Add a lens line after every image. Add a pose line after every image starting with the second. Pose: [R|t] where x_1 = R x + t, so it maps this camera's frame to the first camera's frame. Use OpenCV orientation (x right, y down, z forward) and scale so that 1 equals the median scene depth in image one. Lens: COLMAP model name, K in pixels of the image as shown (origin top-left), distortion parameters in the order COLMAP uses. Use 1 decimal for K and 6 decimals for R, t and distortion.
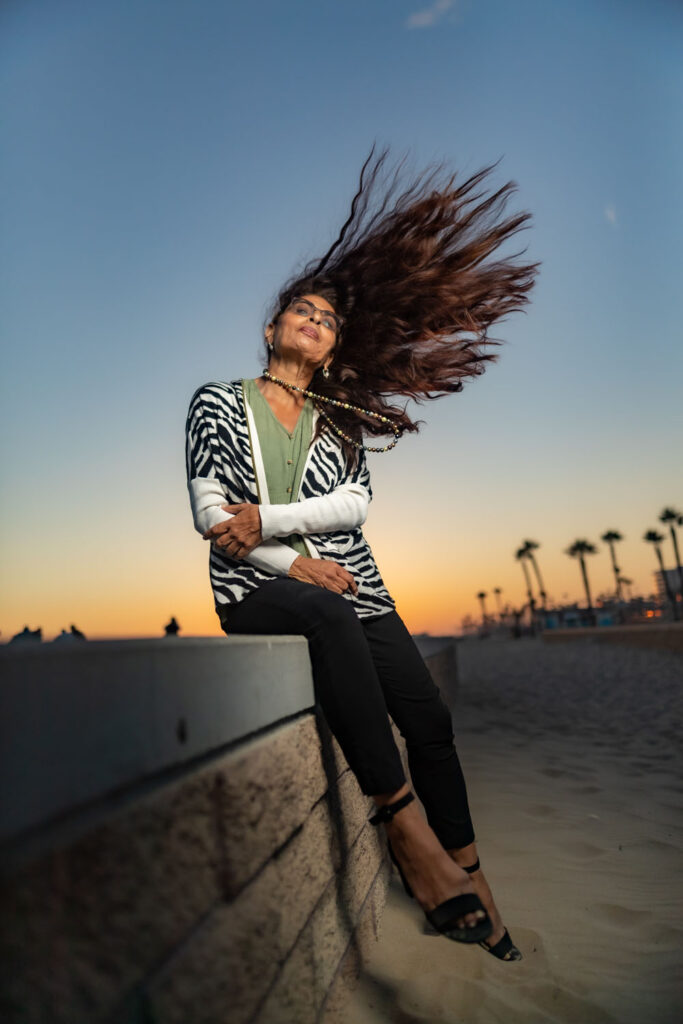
lens RADIAL K [[692.7, 0, 337.5], [0, 692.7, 512.4], [0, 0, 1]] dist [0.004017, -0.004150]
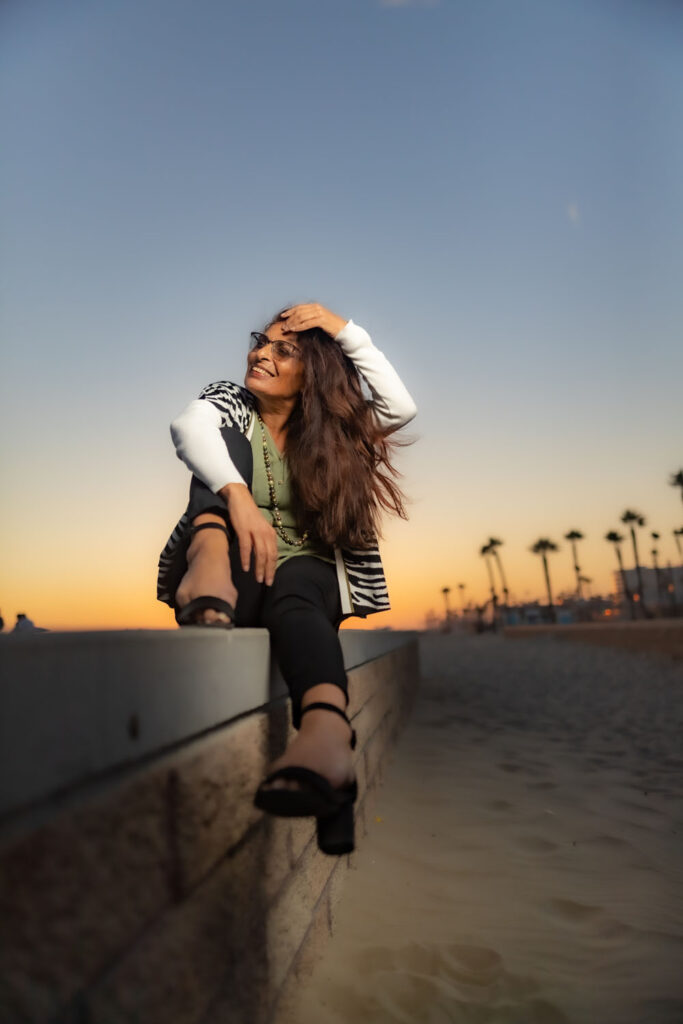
lens RADIAL K [[692.7, 0, 339.3], [0, 692.7, 512.0], [0, 0, 1]] dist [0.004017, -0.004150]
pose [[0.998352, 0.029181, 0.049412, 0.001370], [-0.029711, 0.999508, 0.010043, -0.000209], [-0.049095, -0.011494, 0.998728, 0.016123]]
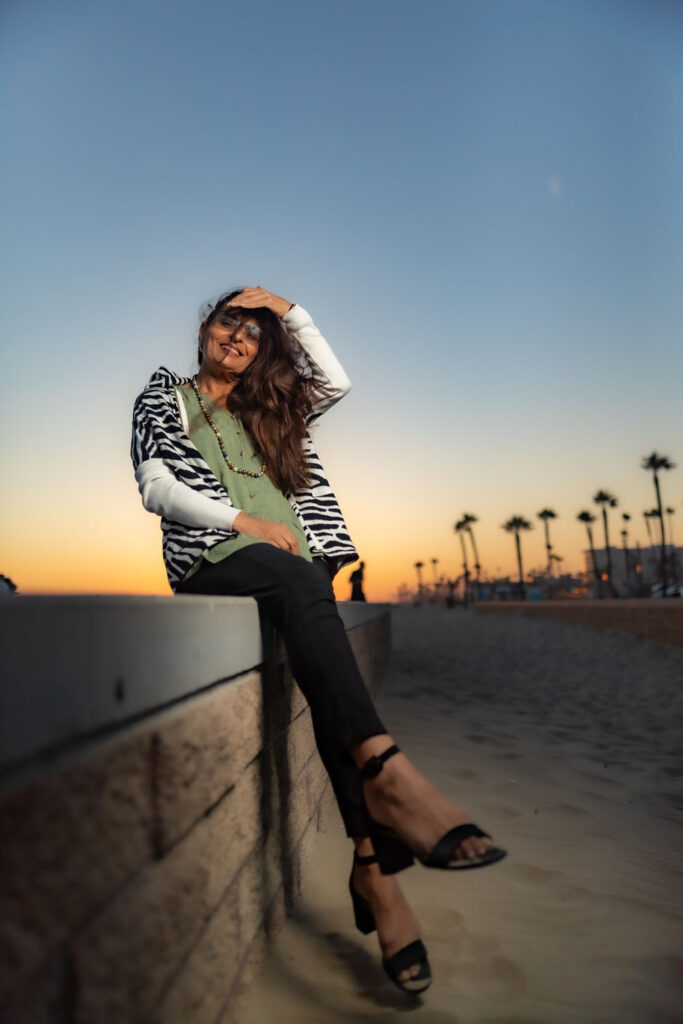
lens RADIAL K [[692.7, 0, 338.4], [0, 692.7, 511.8], [0, 0, 1]] dist [0.004017, -0.004150]
pose [[0.994737, 0.057876, 0.084549, -0.007103], [-0.062140, 0.996879, 0.048696, -0.000936], [-0.081466, -0.053693, 0.995229, 0.007515]]
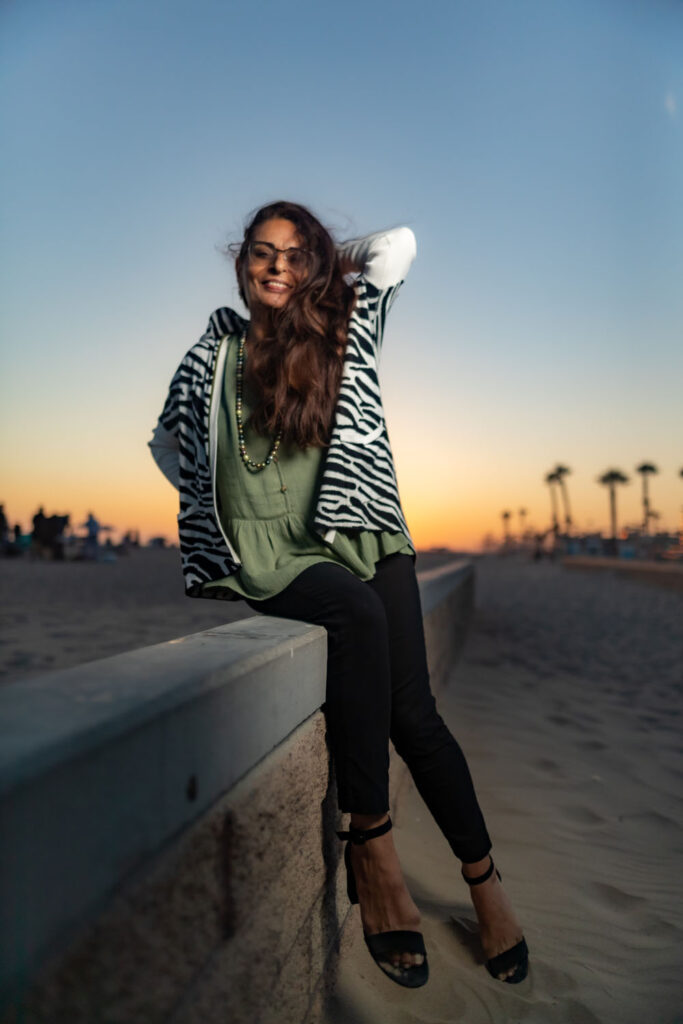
lens RADIAL K [[692.7, 0, 339.7], [0, 692.7, 509.7], [0, 0, 1]] dist [0.004017, -0.004150]
pose [[0.995141, 0.093257, -0.031597, -0.015439], [-0.088222, 0.986978, 0.134501, -0.097657], [0.043729, -0.131060, 0.990410, 0.064186]]
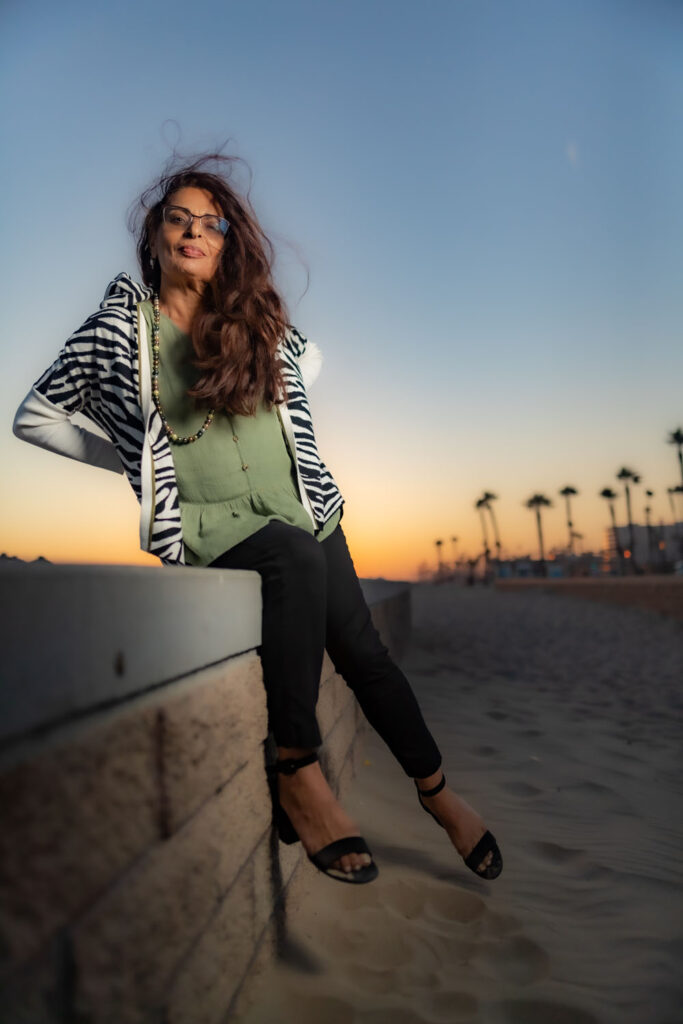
lens RADIAL K [[692.7, 0, 339.3], [0, 692.7, 511.3], [0, 0, 1]] dist [0.004017, -0.004150]
pose [[0.997088, 0.048037, 0.059230, 0.001798], [-0.052696, 0.995417, 0.079801, 0.010548], [-0.055125, -0.082690, 0.995050, 0.038383]]
